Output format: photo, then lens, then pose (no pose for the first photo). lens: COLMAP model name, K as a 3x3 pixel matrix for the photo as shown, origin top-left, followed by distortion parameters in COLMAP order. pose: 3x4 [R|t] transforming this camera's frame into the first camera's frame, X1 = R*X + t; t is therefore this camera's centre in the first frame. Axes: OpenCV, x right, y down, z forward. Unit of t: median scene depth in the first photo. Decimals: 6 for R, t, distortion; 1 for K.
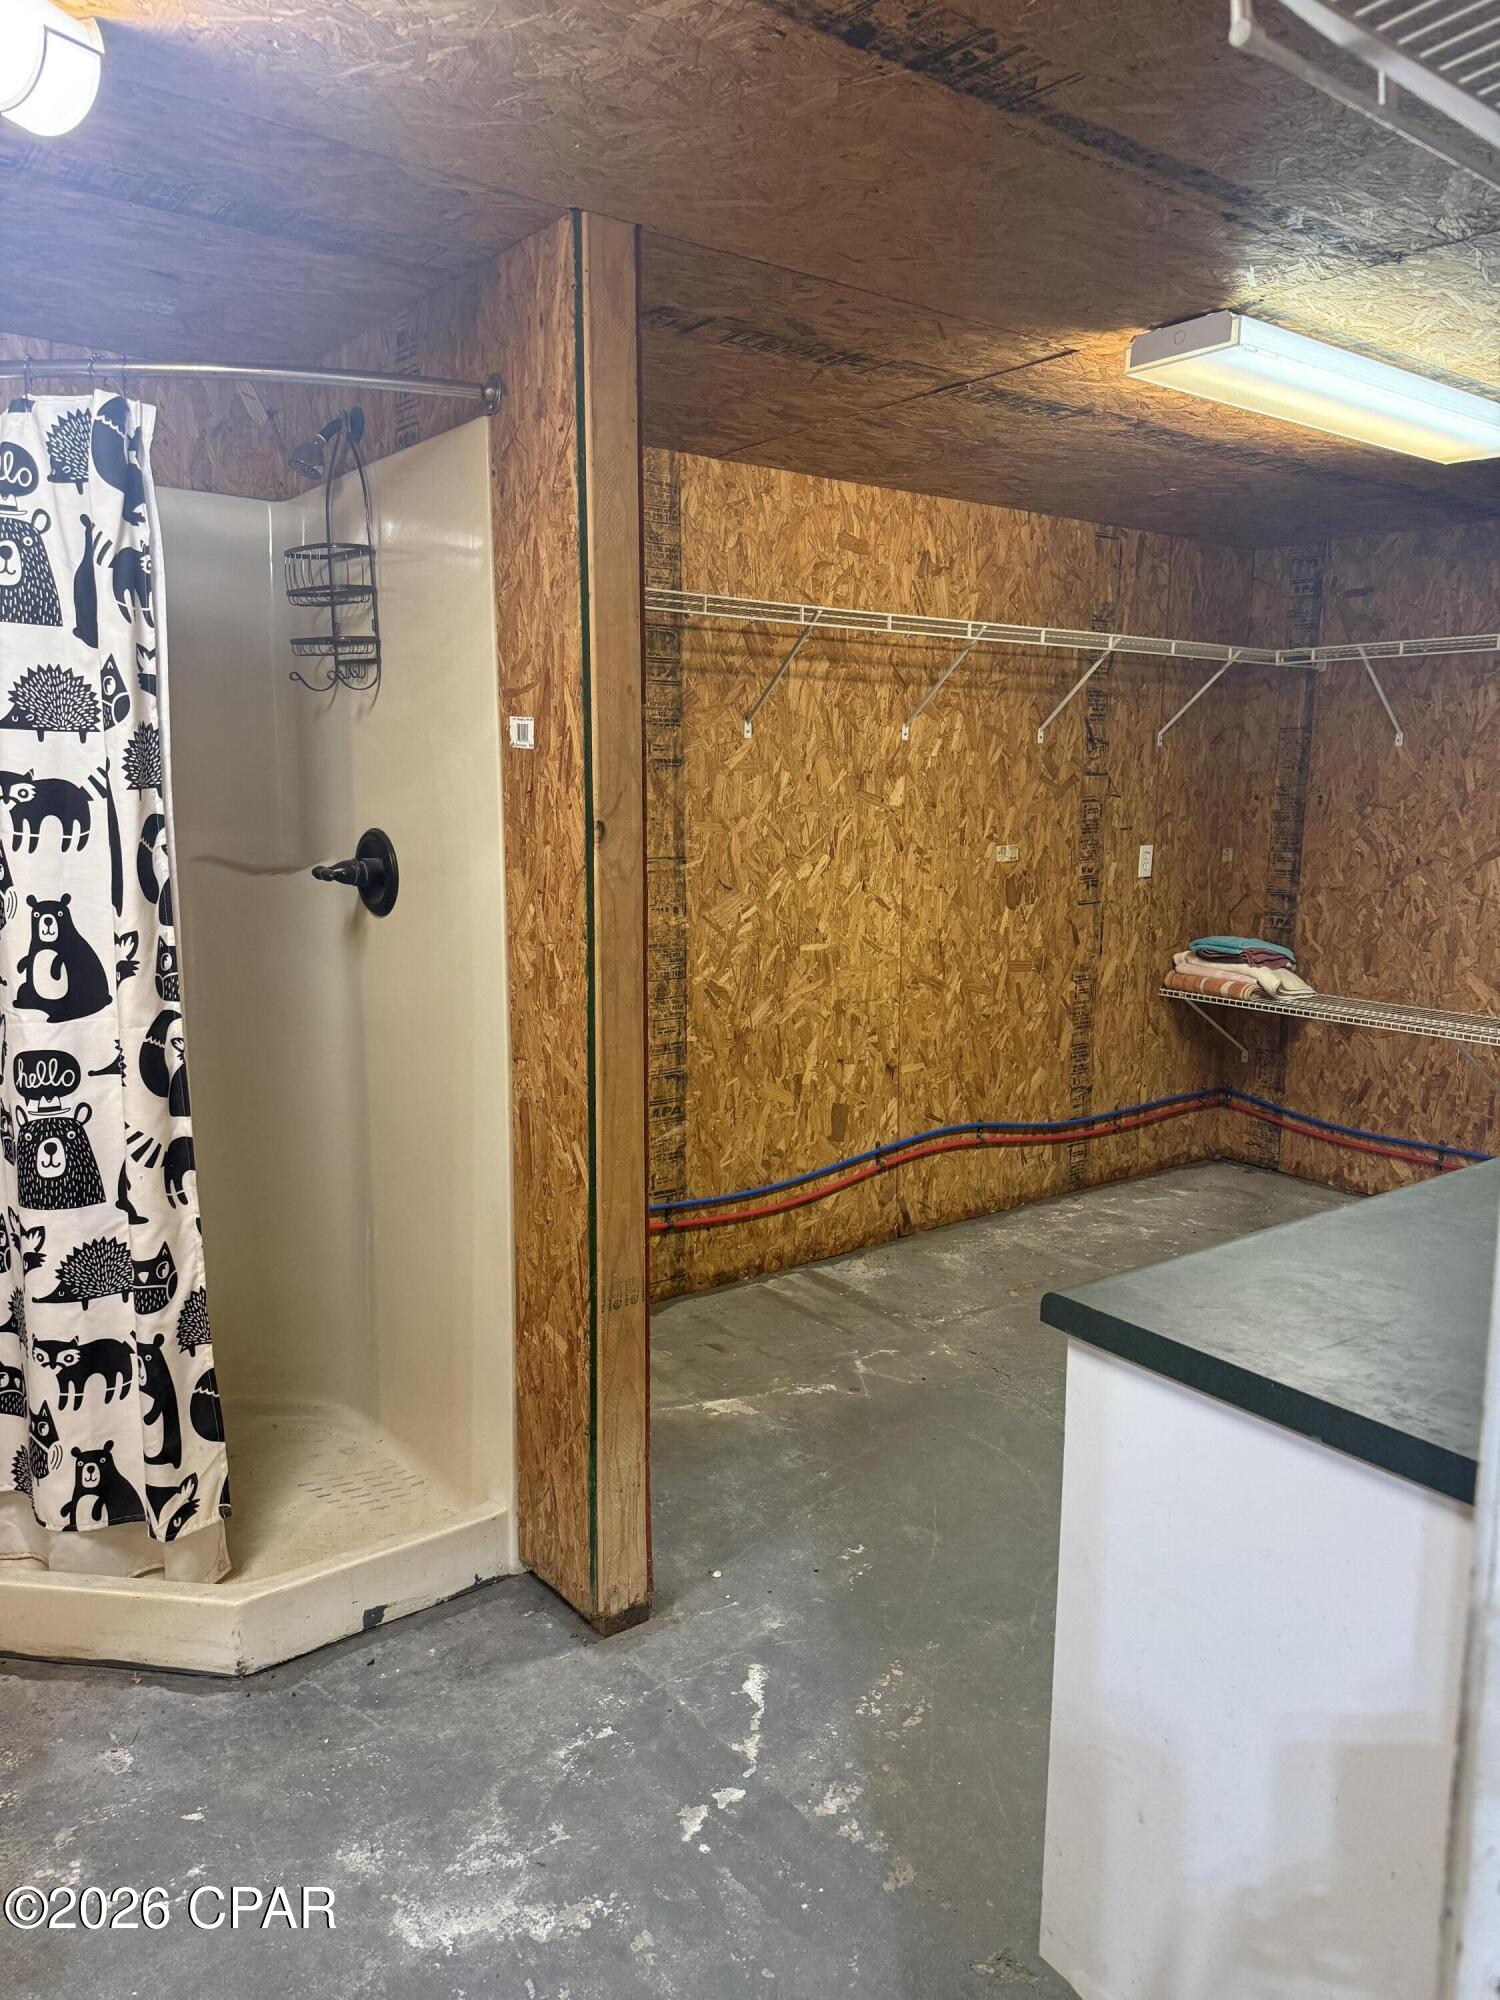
lens RADIAL K [[1371.2, 0, 760.2], [0, 1371.2, 999.6], [0, 0, 1]] dist [0.110857, -0.187166]
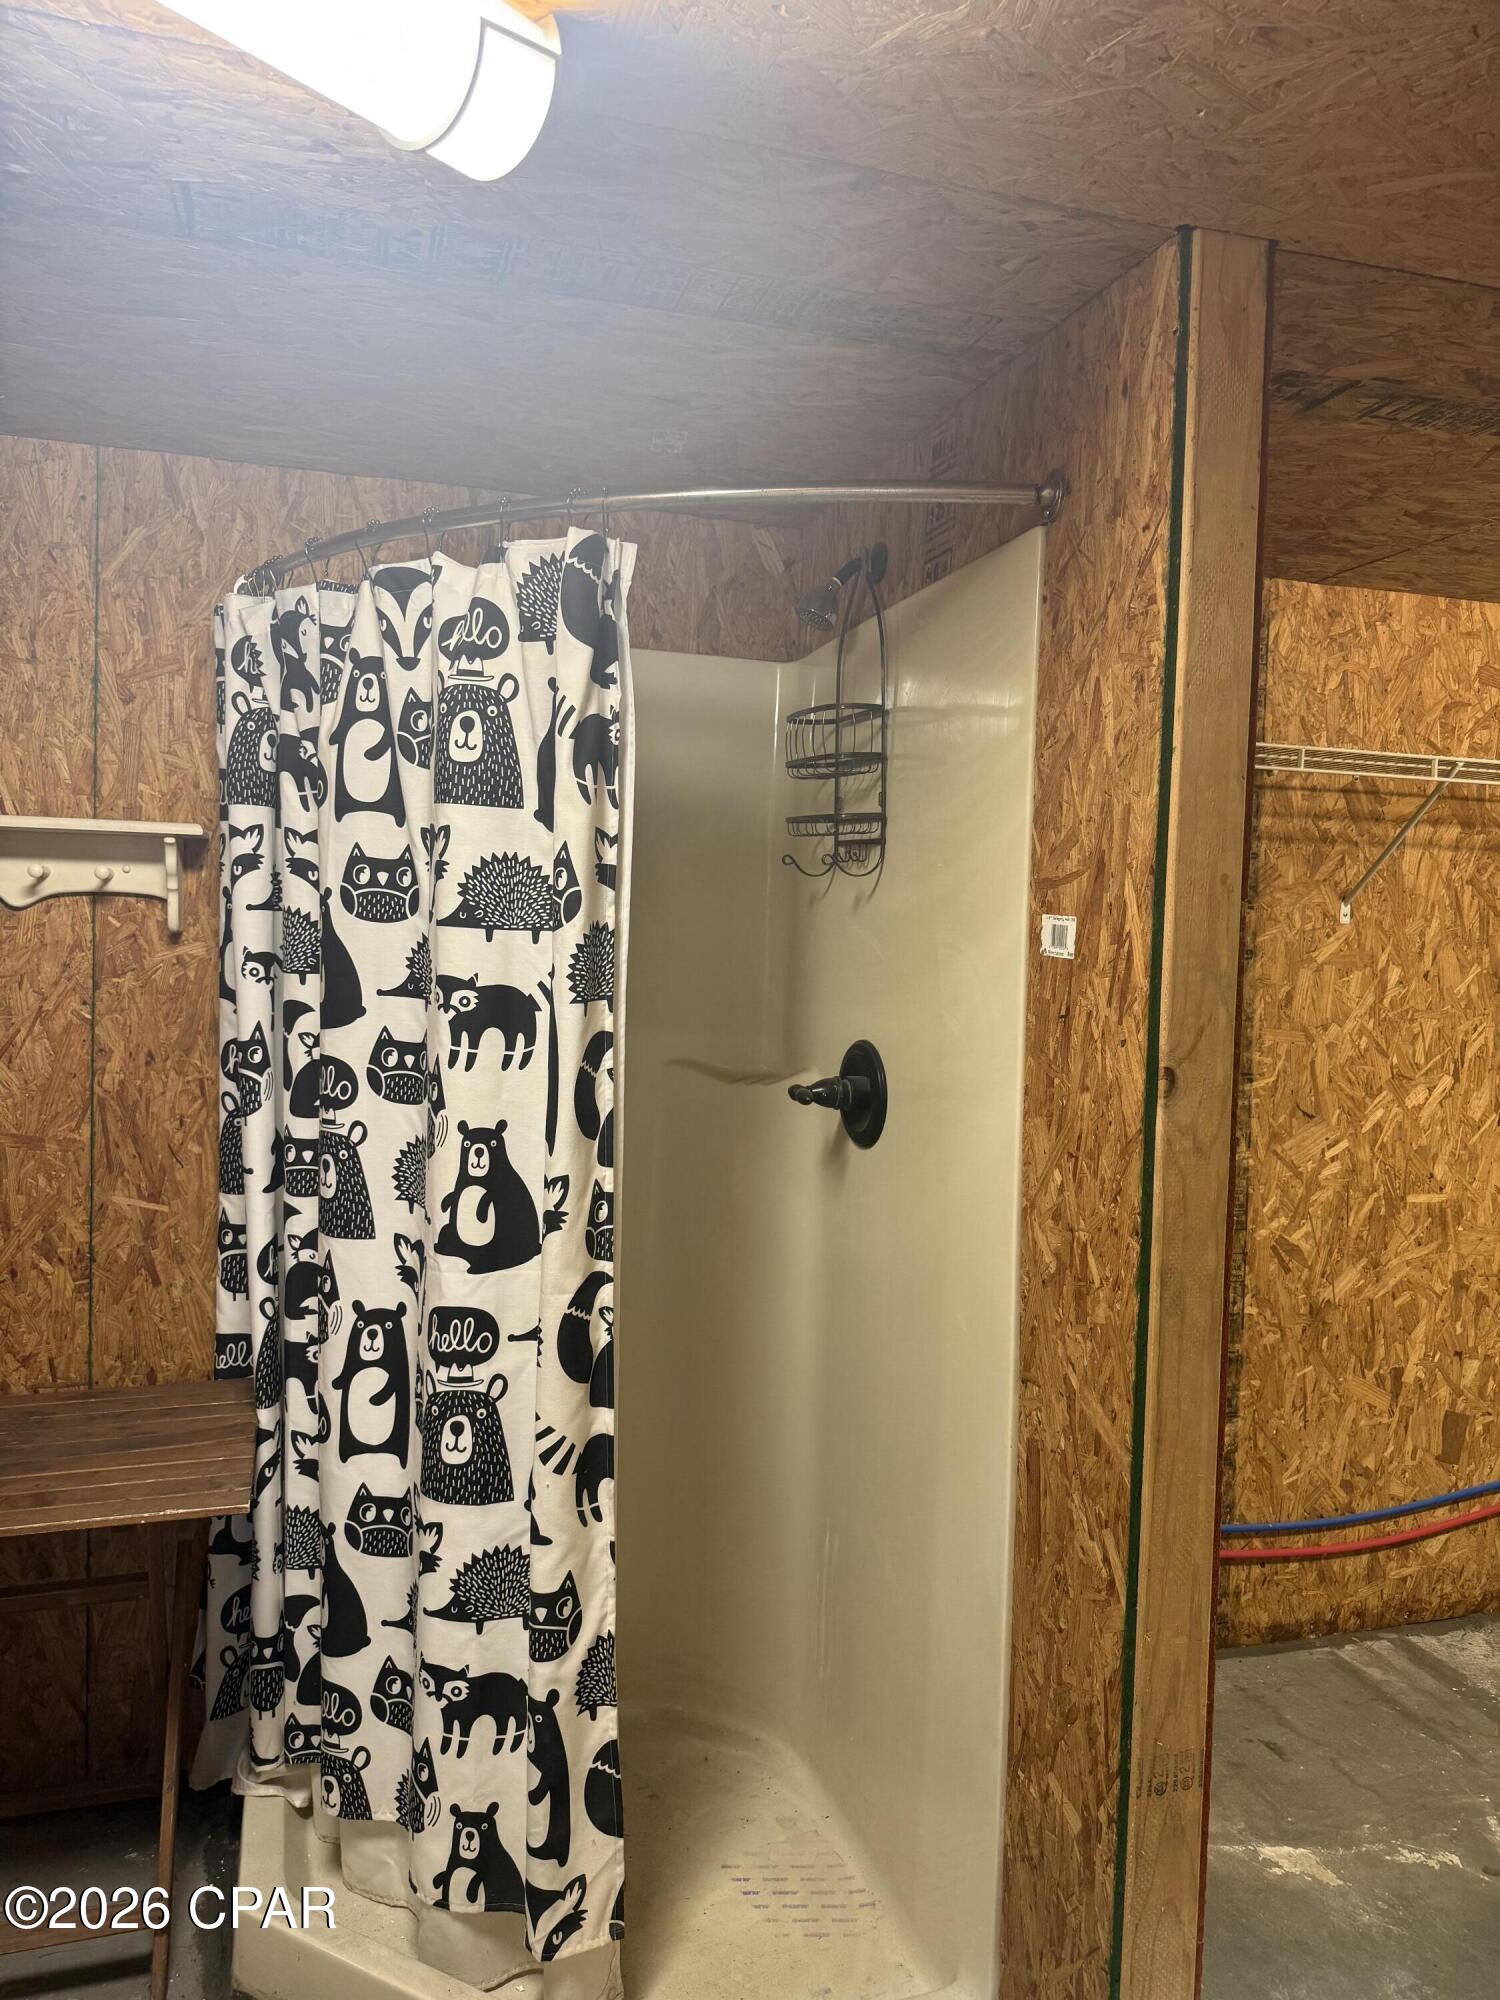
lens RADIAL K [[1371.2, 0, 760.2], [0, 1371.2, 999.6], [0, 0, 1]] dist [0.110857, -0.187166]
pose [[0.934445, 0.036304, -0.354251, -0.058319], [-0.075221, 0.992466, -0.096709, -0.074749], [0.348071, 0.117016, 0.930136, 0.258043]]
